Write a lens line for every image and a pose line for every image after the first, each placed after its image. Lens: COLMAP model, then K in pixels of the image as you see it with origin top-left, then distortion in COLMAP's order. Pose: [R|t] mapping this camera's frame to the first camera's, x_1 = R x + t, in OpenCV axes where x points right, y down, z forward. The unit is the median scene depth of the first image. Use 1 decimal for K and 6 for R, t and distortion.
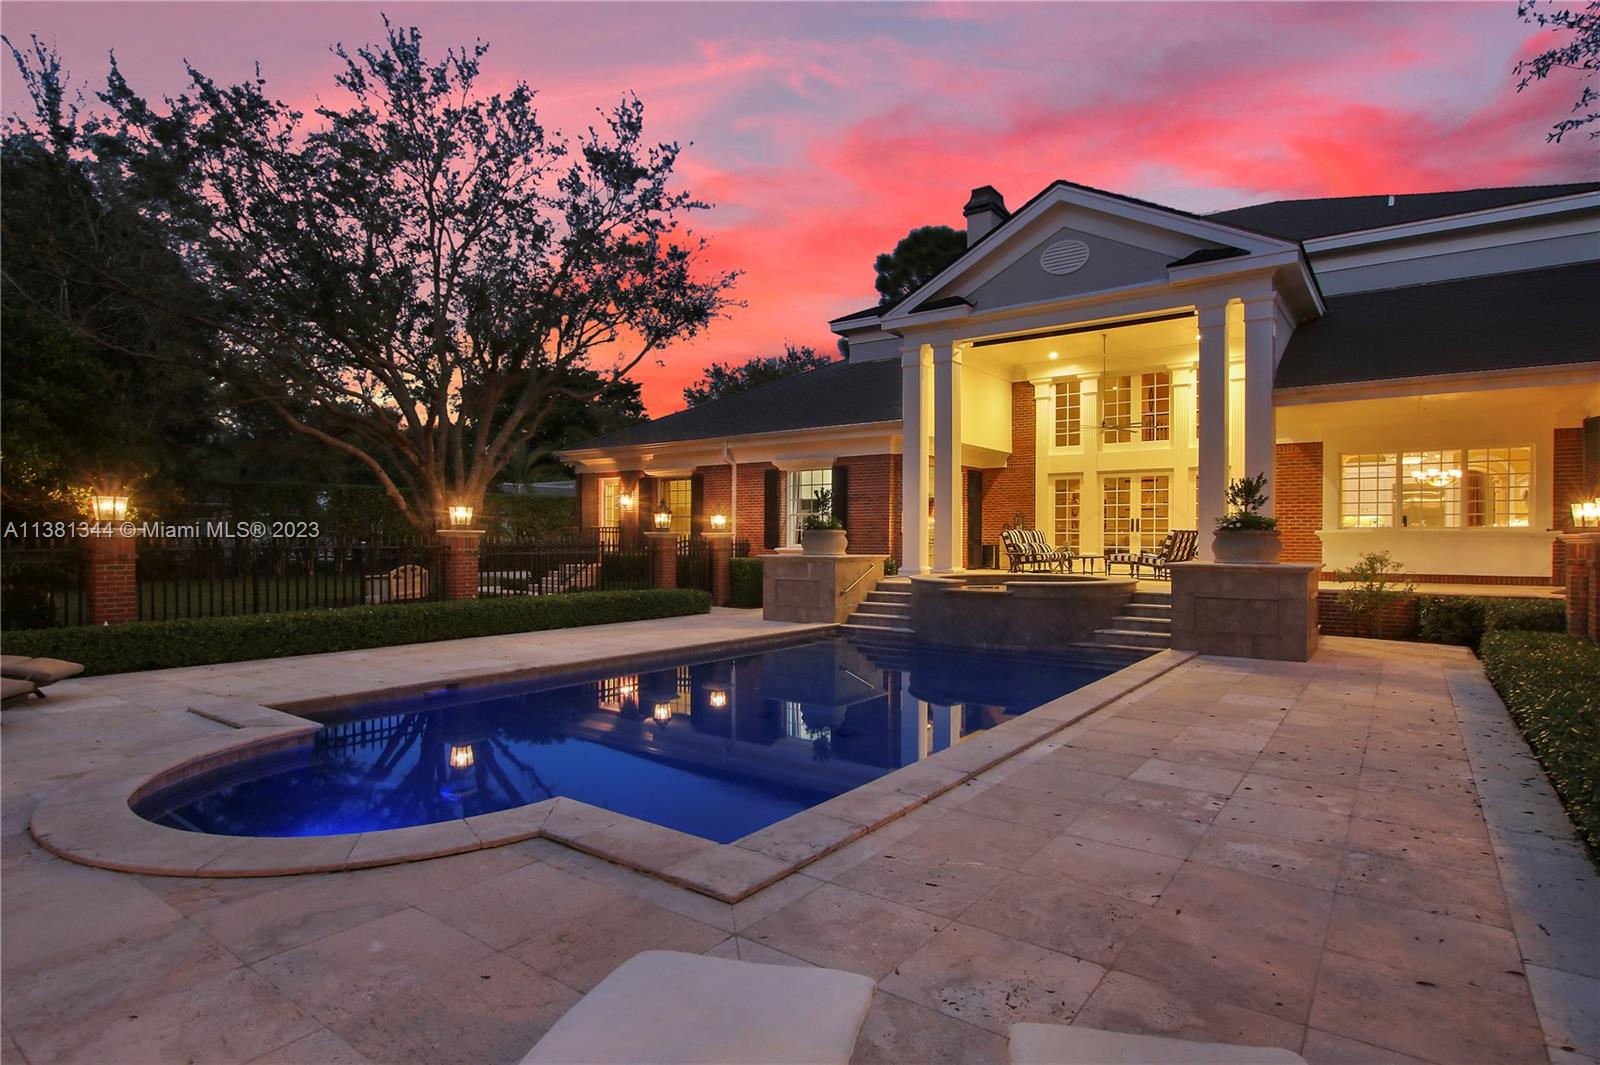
lens RADIAL K [[825.6, 0, 809.1], [0, 825.6, 542.9], [0, 0, 1]] dist [-0.024285, 0.001145]
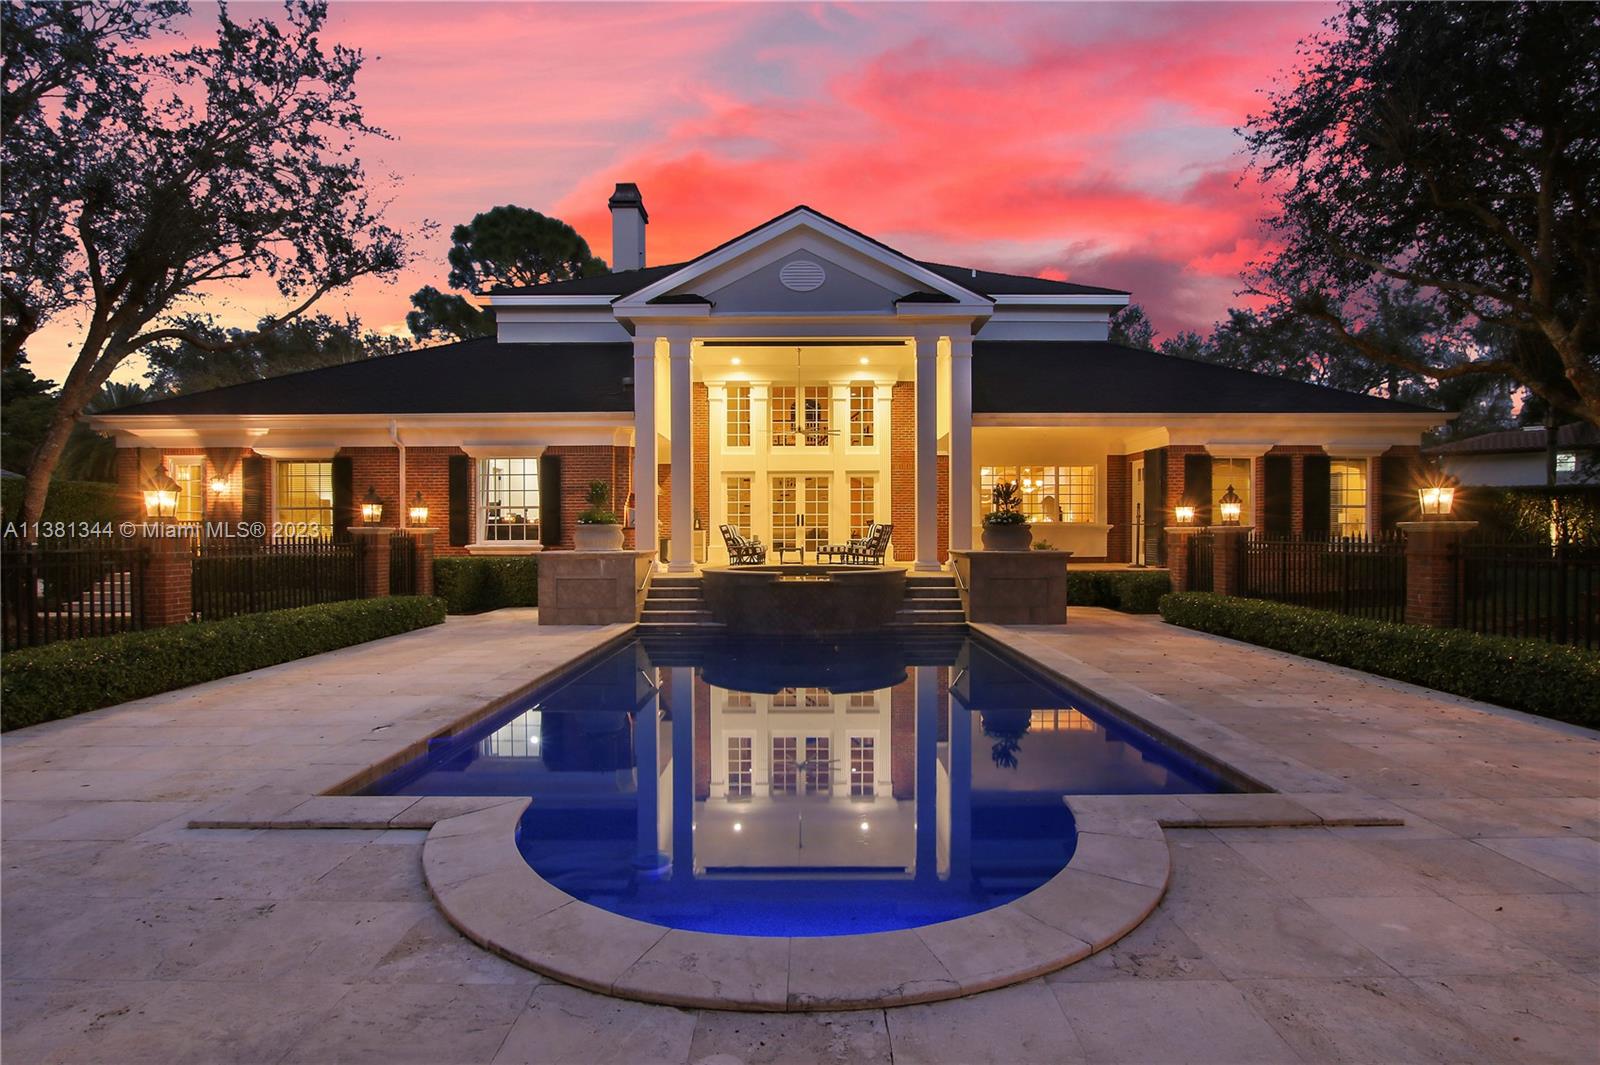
lens RADIAL K [[815.0, 0, 802.7], [0, 815.0, 539.3], [0, 0, 1]] dist [-0.025471, 0.000972]
pose [[0.812294, -0.010958, 0.583145, -0.295876], [0.009565, 0.999939, 0.005465, -0.001682], [-0.583170, 0.001139, 0.812350, 0.104847]]
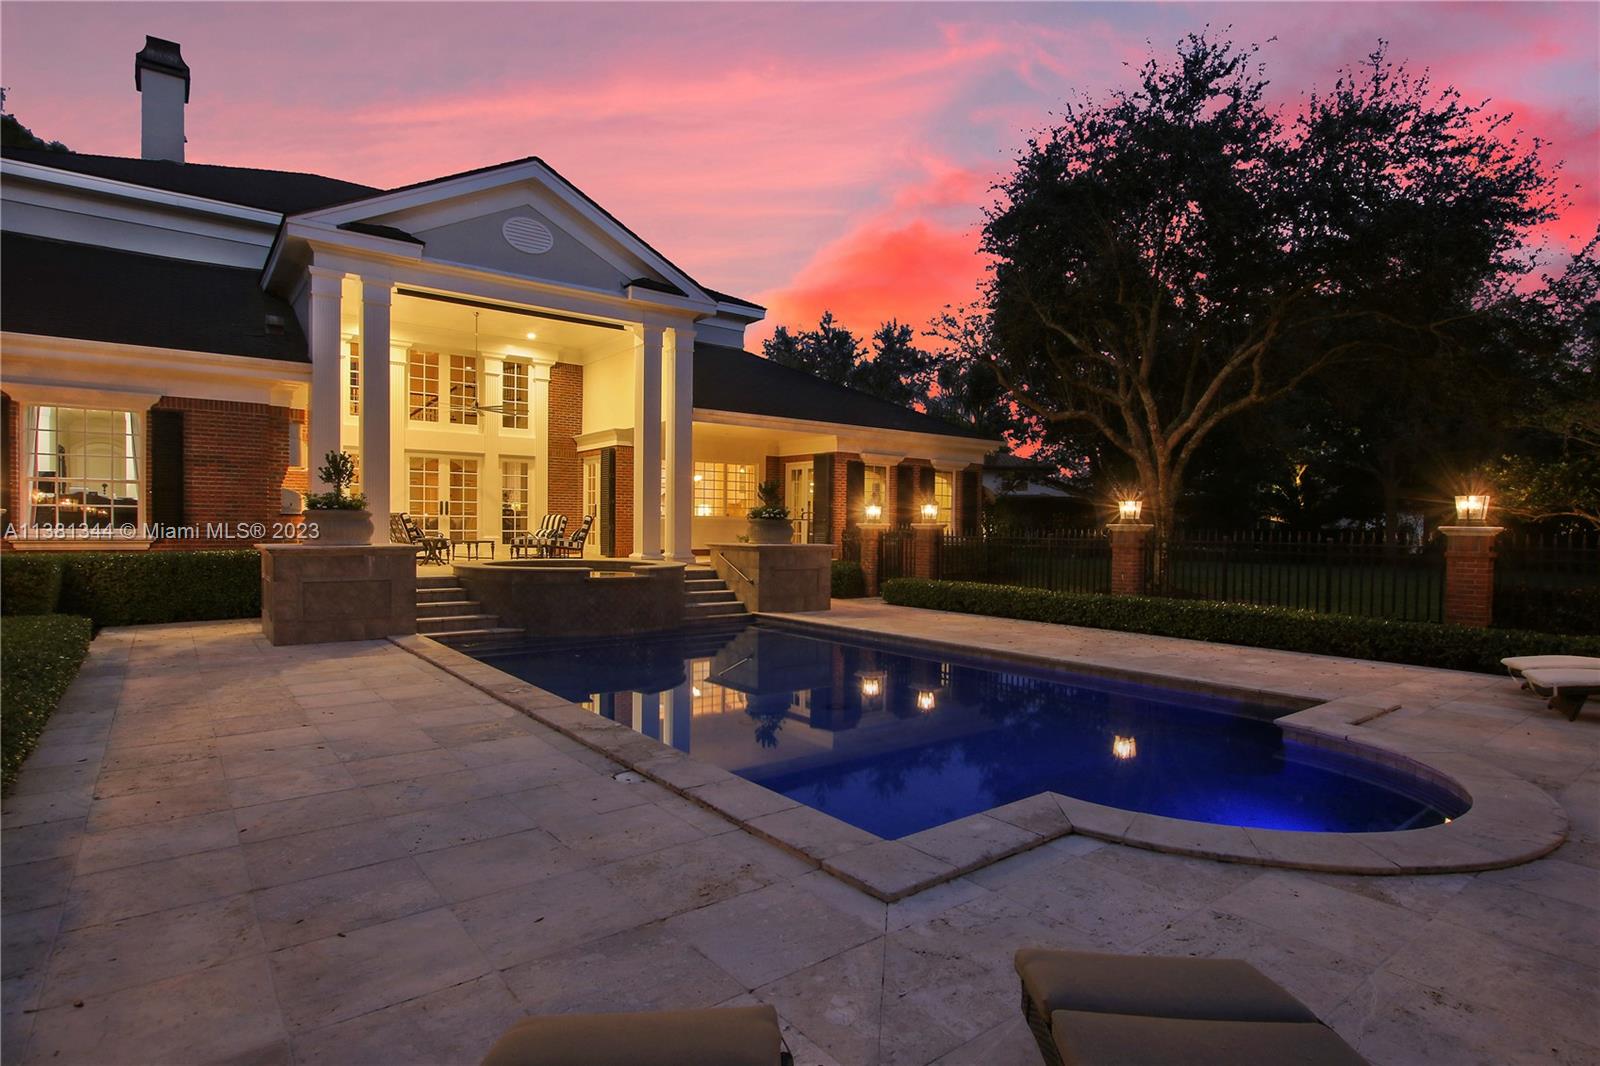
lens RADIAL K [[825.6, 0, 809.1], [0, 825.6, 543.4], [0, 0, 1]] dist [-0.024285, 0.001145]
pose [[0.287313, -0.020923, 0.957608, -0.484091], [-0.004075, 0.999726, 0.023065, -0.004519], [-0.957828, -0.010529, 0.287149, 0.355062]]
